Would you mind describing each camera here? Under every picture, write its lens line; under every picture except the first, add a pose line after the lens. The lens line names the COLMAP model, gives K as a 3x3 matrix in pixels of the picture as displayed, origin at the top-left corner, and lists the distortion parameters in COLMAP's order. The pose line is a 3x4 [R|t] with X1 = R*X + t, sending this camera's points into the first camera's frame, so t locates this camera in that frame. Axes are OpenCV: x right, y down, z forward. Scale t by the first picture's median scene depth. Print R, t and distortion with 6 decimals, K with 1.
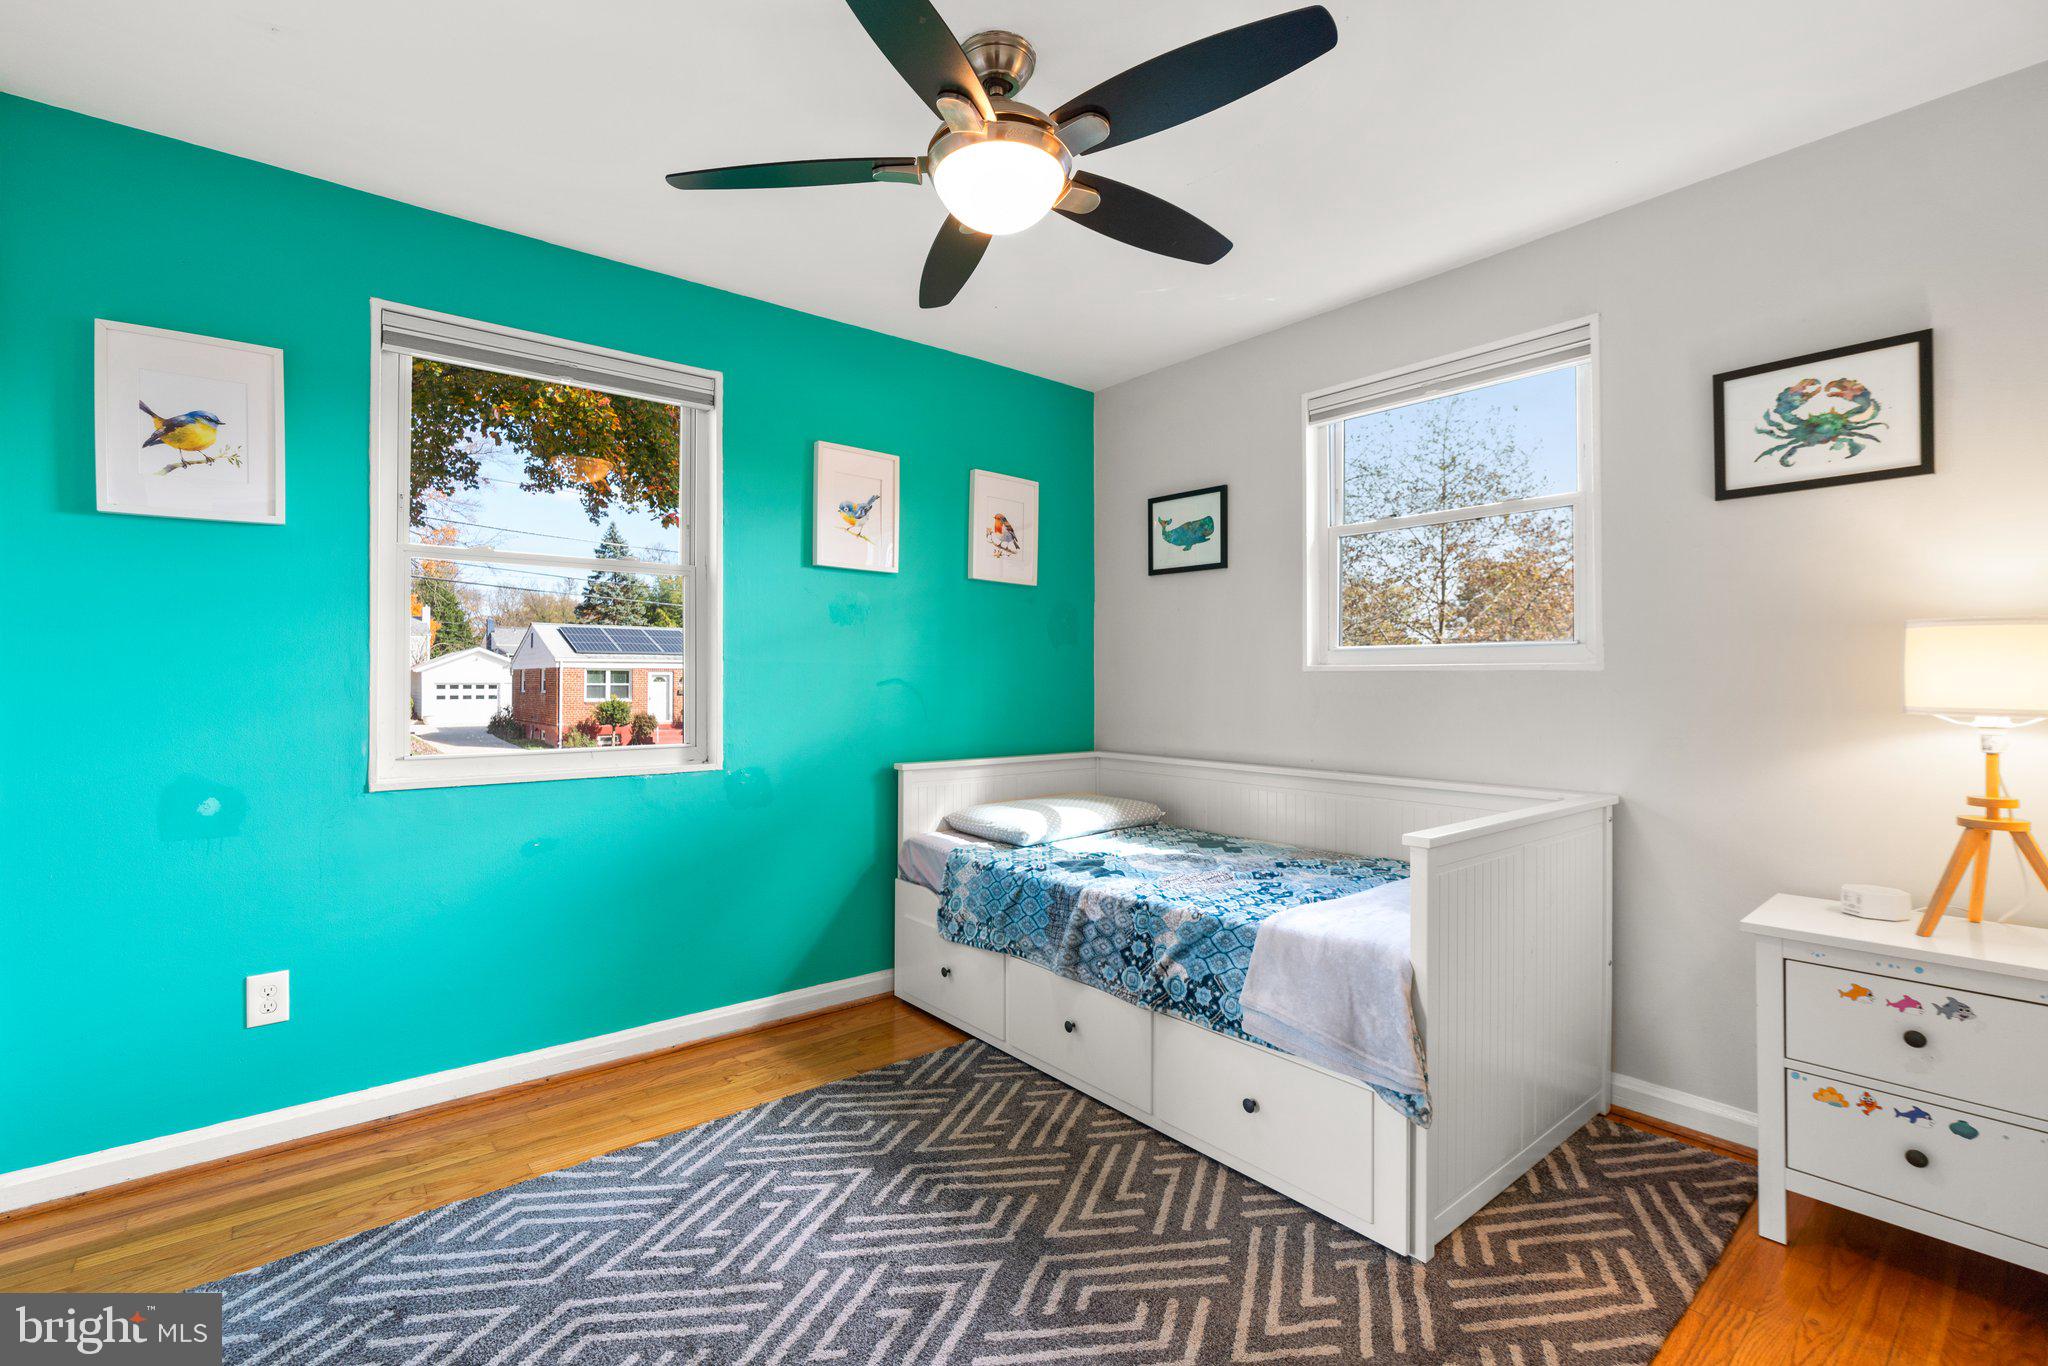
lens RADIAL K [[921.9, 0, 1008.6], [0, 921.9, 672.0], [0, 0, 1]] dist [-0.016899, 0.008106]
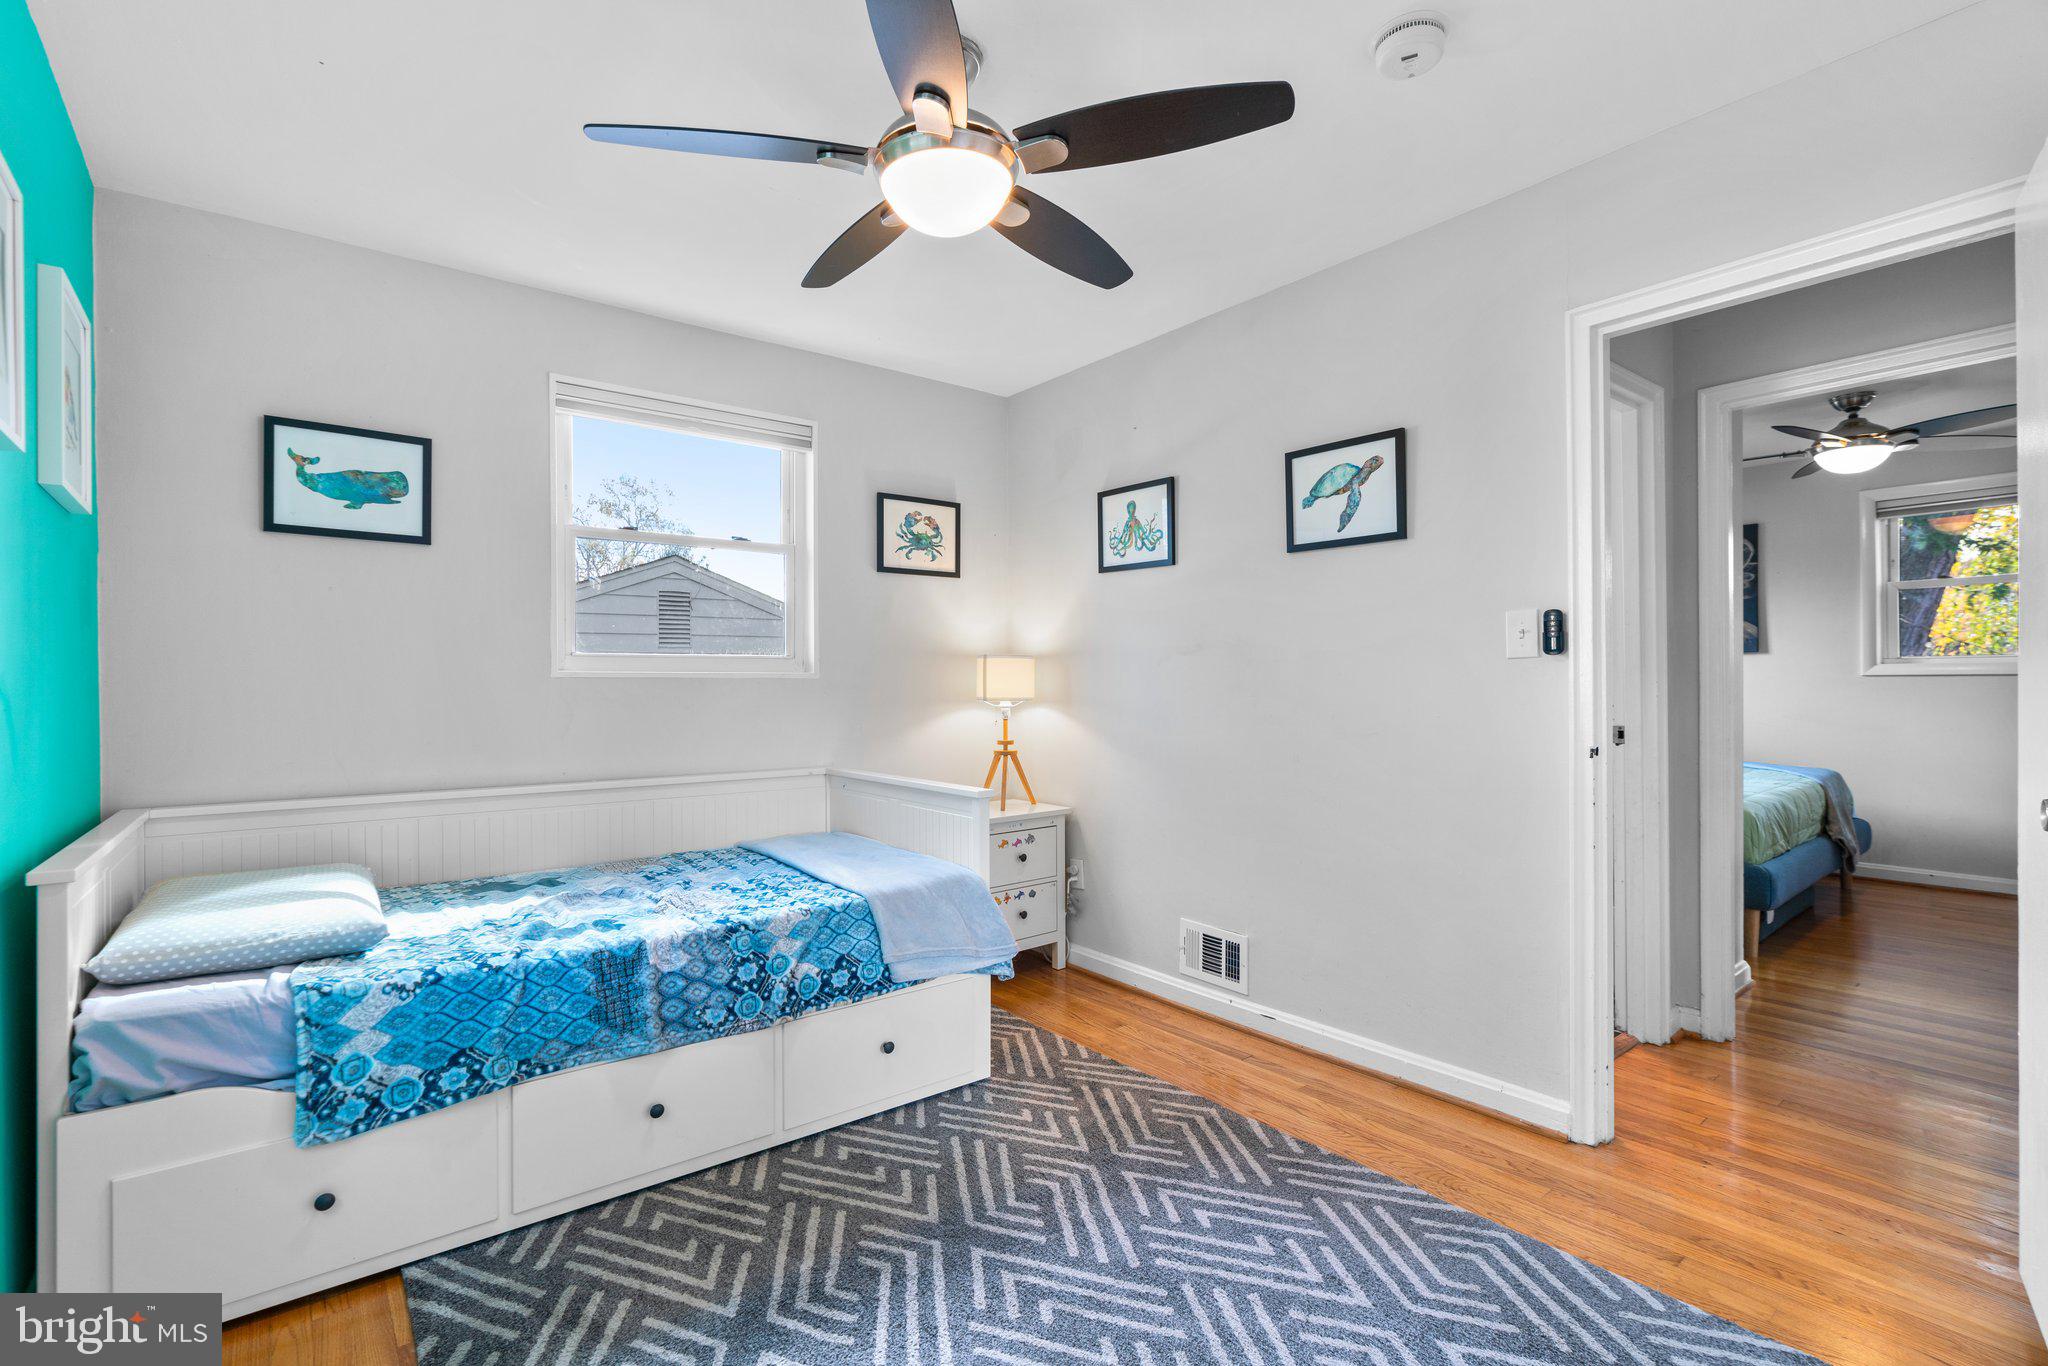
lens RADIAL K [[921.9, 0, 1020.2], [0, 921.9, 681.4], [0, 0, 1]] dist [-0.016899, 0.008106]
pose [[0.013077, 0.002204, 0.999912, -0.843002], [-0.004629, 0.999987, -0.002144, 0.004993], [-0.999904, -0.004601, 0.013087, 0.754899]]
